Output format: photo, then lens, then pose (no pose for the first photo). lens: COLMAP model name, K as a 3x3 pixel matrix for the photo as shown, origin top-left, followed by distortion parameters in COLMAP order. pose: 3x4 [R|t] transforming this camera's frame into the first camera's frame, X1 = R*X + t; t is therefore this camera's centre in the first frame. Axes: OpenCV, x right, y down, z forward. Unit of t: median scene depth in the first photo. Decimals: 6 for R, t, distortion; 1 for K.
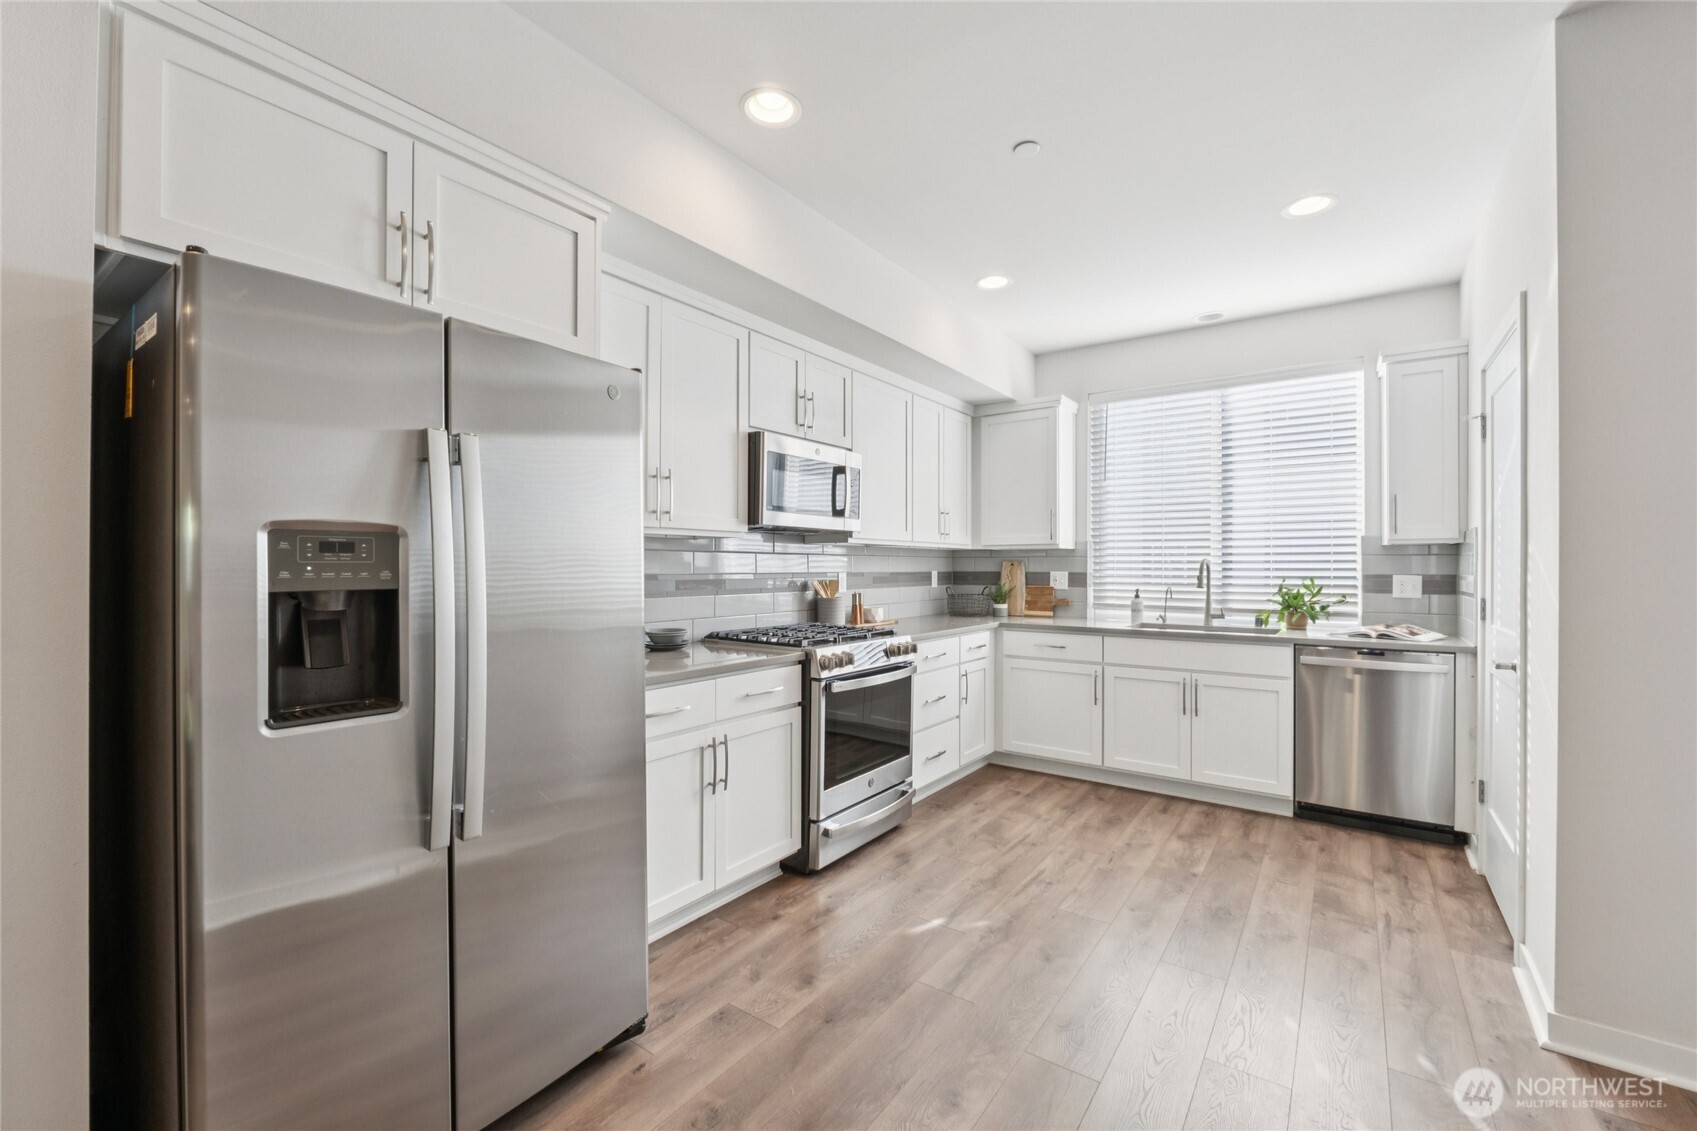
lens RADIAL K [[710.7, 0, 850.9], [0, 710.7, 563.2], [0, 0, 1]] dist [-0.009266, 0.000513]
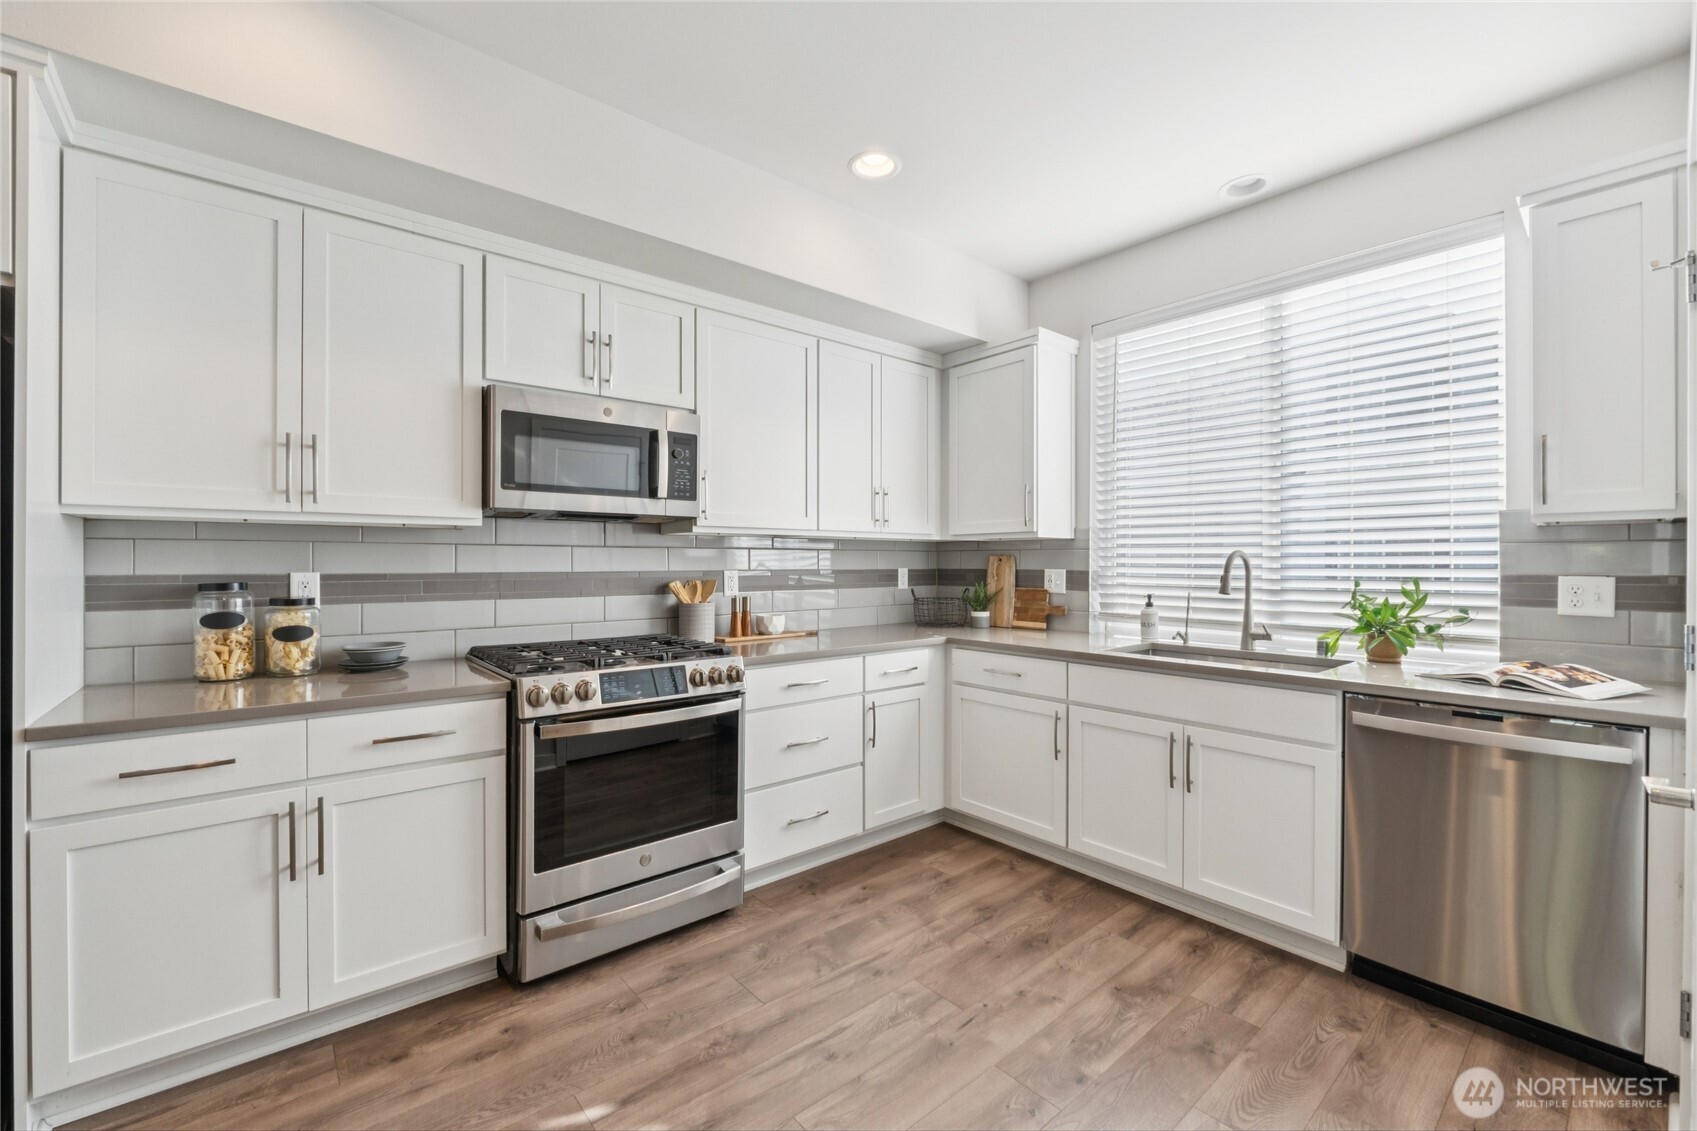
lens RADIAL K [[710.7, 0, 849.9], [0, 710.7, 562.8], [0, 0, 1]] dist [-0.009266, 0.000513]
pose [[0.968990, -0.001805, -0.247093, 0.361332], [0.003022, 0.999985, 0.004546, 0.001484], [0.247081, -0.005152, 0.968981, 0.306281]]
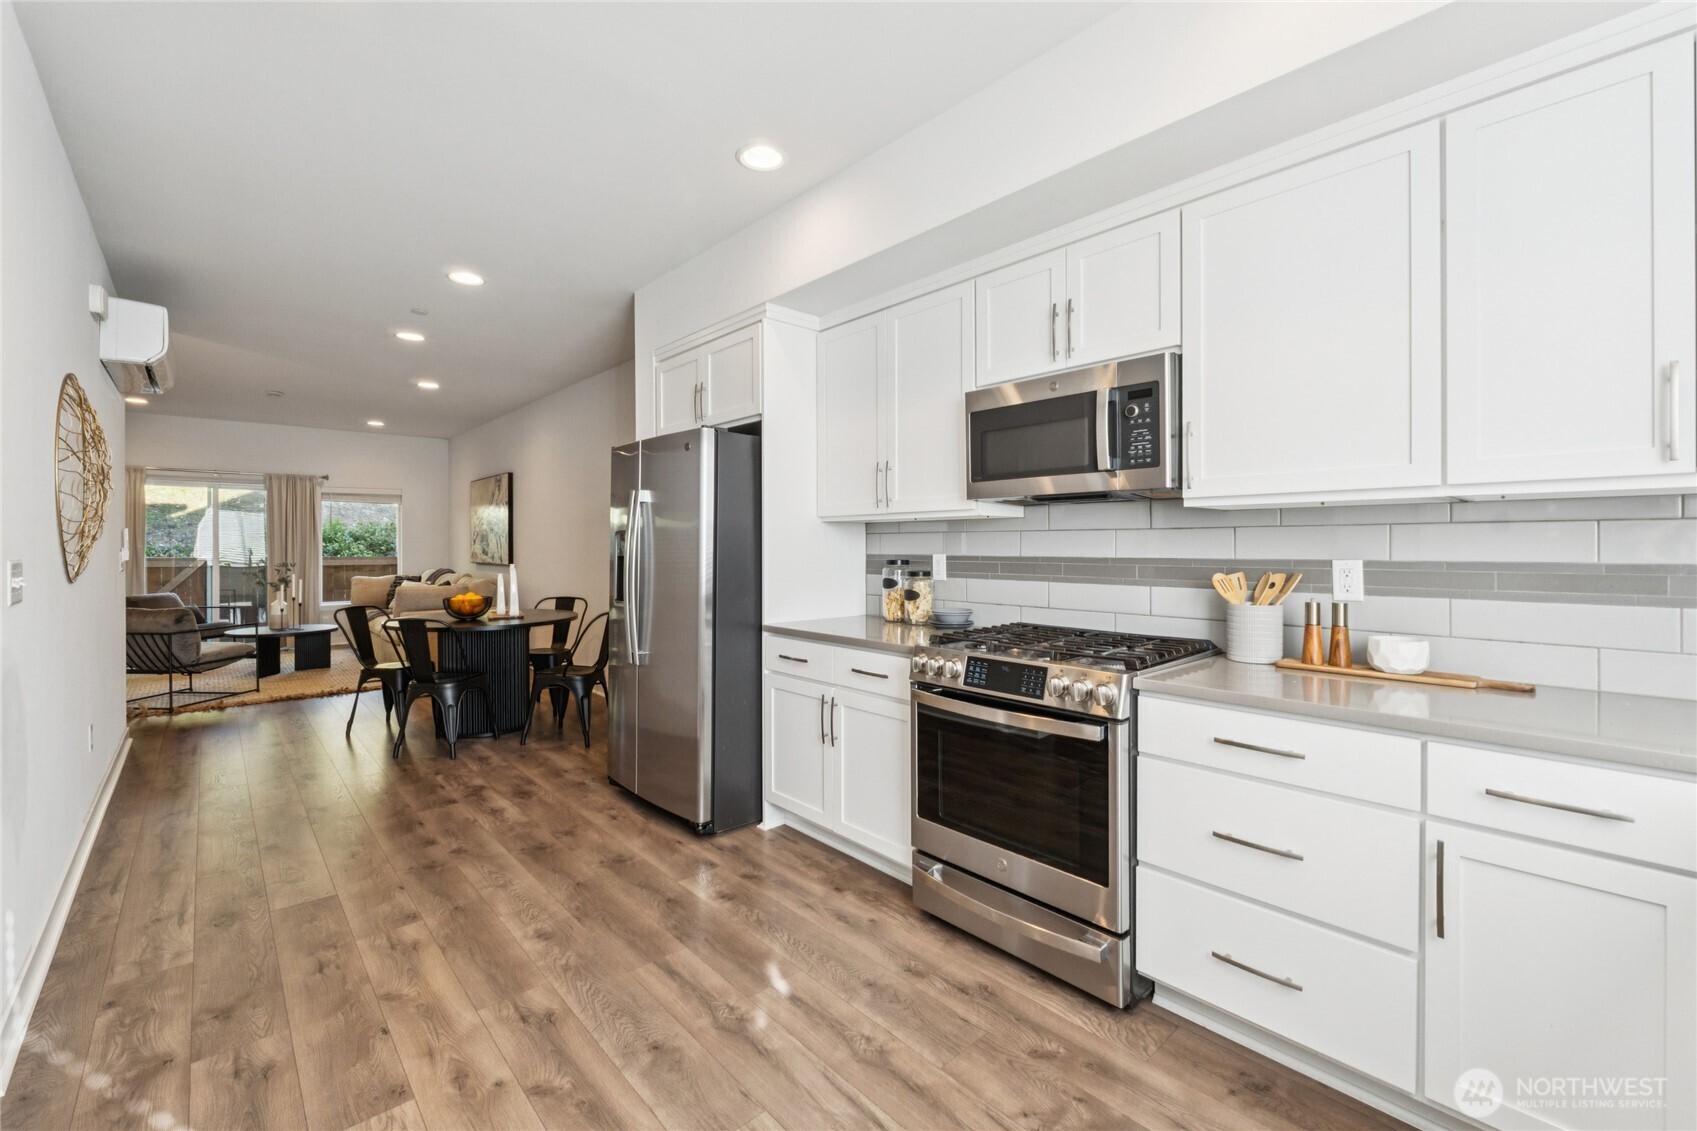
lens RADIAL K [[710.7, 0, 848.0], [0, 710.7, 549.2], [0, 0, 1]] dist [-0.009266, 0.000513]
pose [[-0.218763, -0.002322, -0.975775, 0.635919], [-0.000103, 0.999997, -0.002356, 0.007114], [0.975778, -0.000415, -0.218763, 0.881660]]
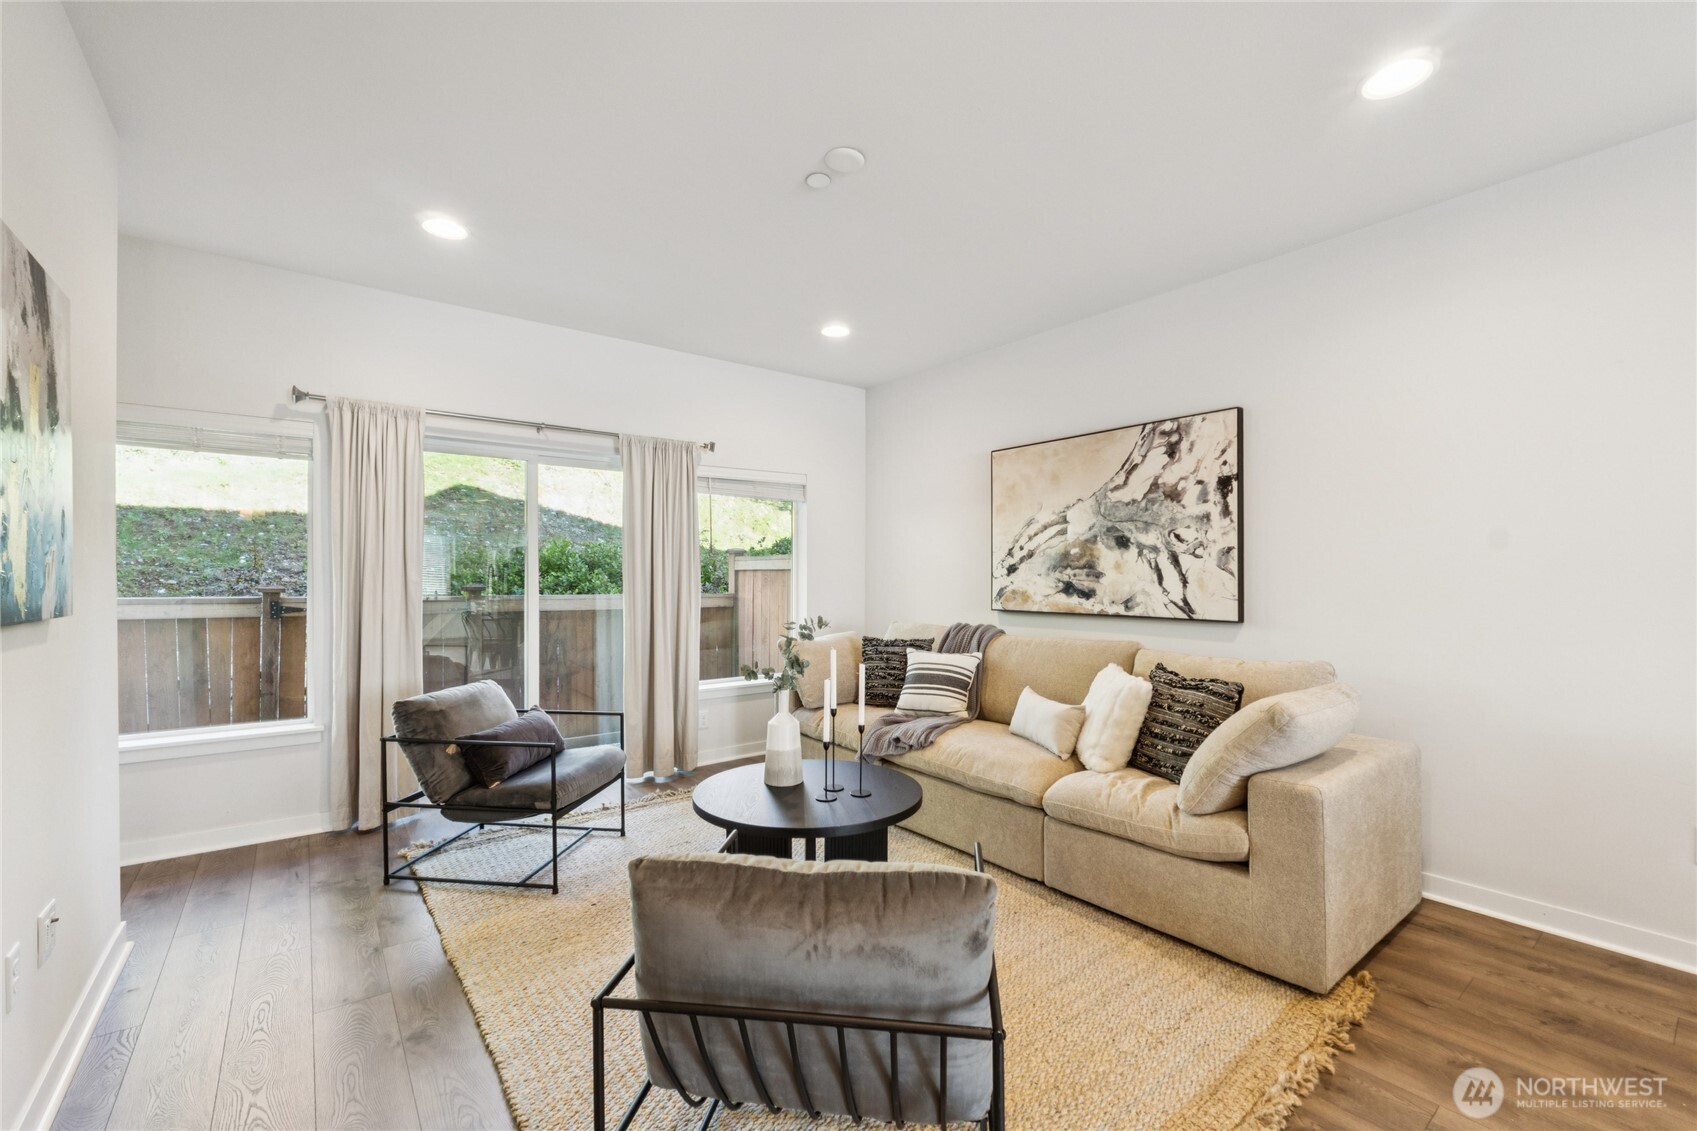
lens RADIAL K [[710.7, 0, 847.1], [0, 710.7, 577.6], [0, 0, 1]] dist [-0.009266, 0.000513]
pose [[-0.292078, -0.006721, -0.956371, -0.211875], [-0.002888, 0.999977, -0.006146, -0.001526], [0.956390, 0.000967, -0.292091, -0.831288]]
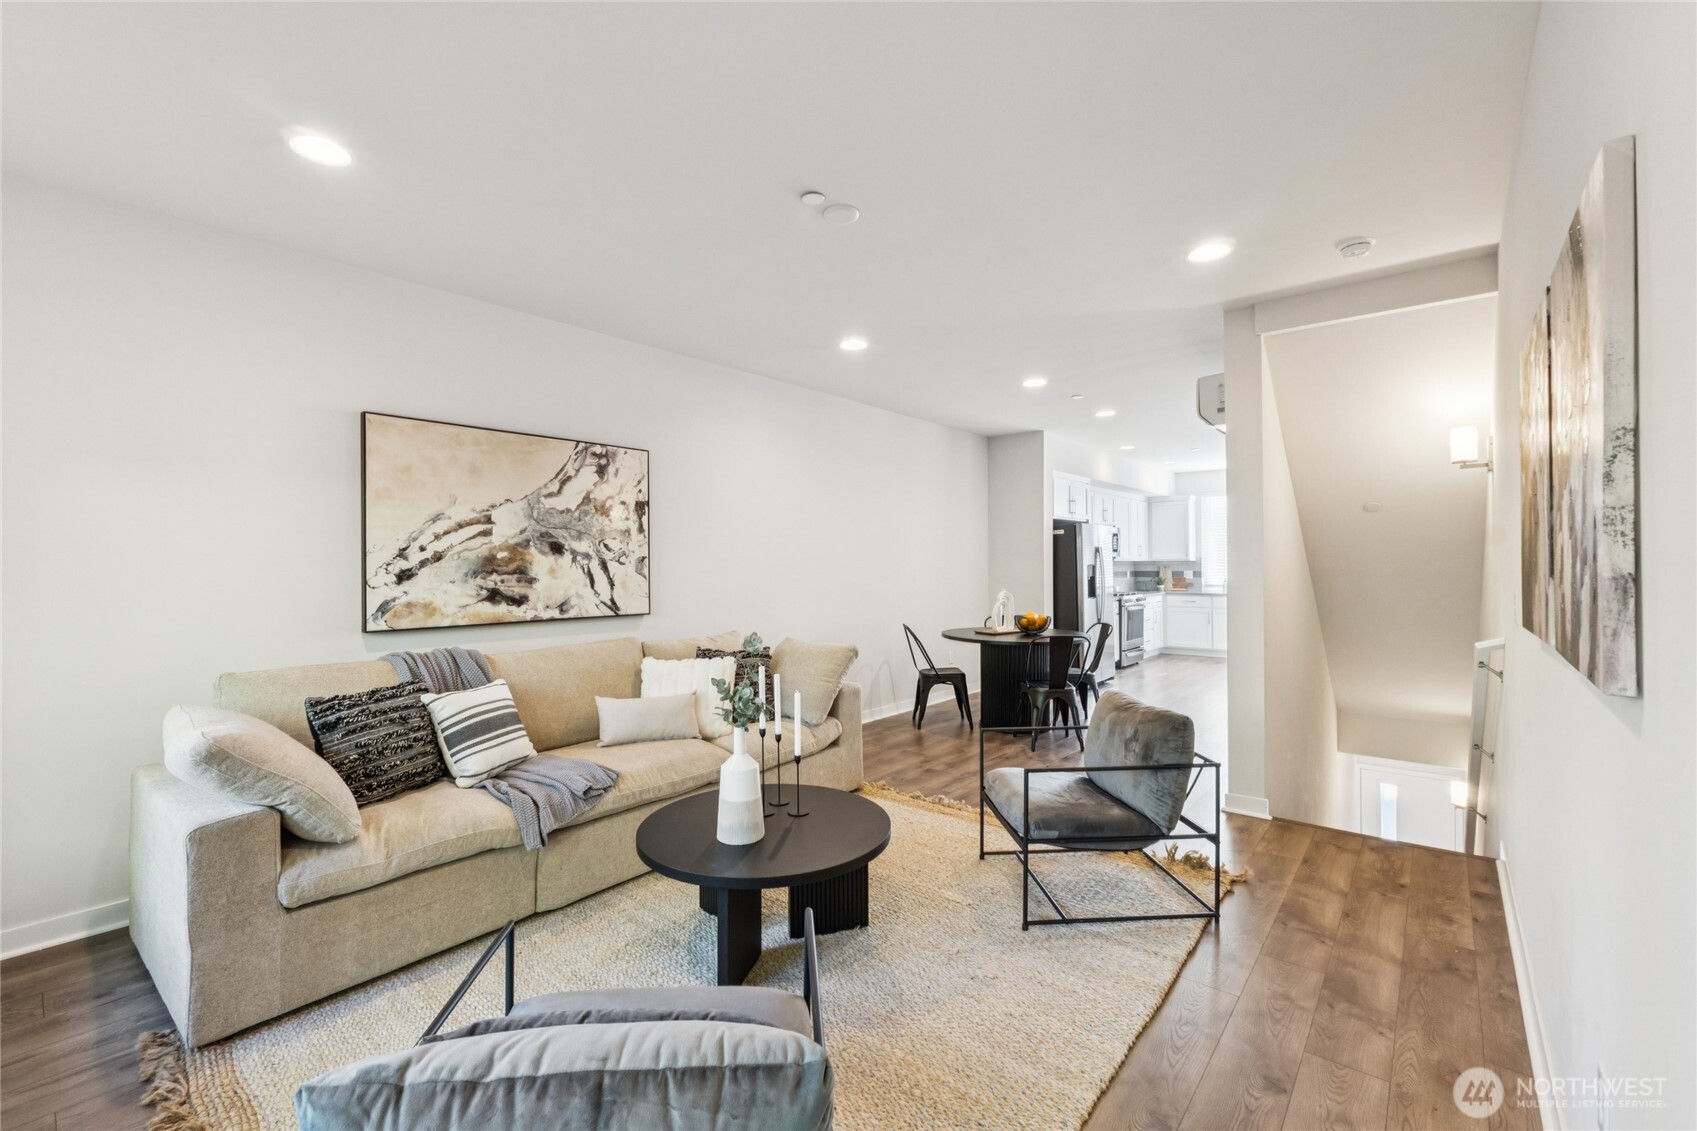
lens RADIAL K [[710.7, 0, 848.7], [0, 710.7, 558.5], [0, 0, 1]] dist [-0.009266, 0.000513]
pose [[0.996571, -0.012493, -0.081789, -0.809228], [0.011975, 0.999905, -0.006830, -0.033566], [0.081866, 0.005827, 0.996626, -1.812572]]
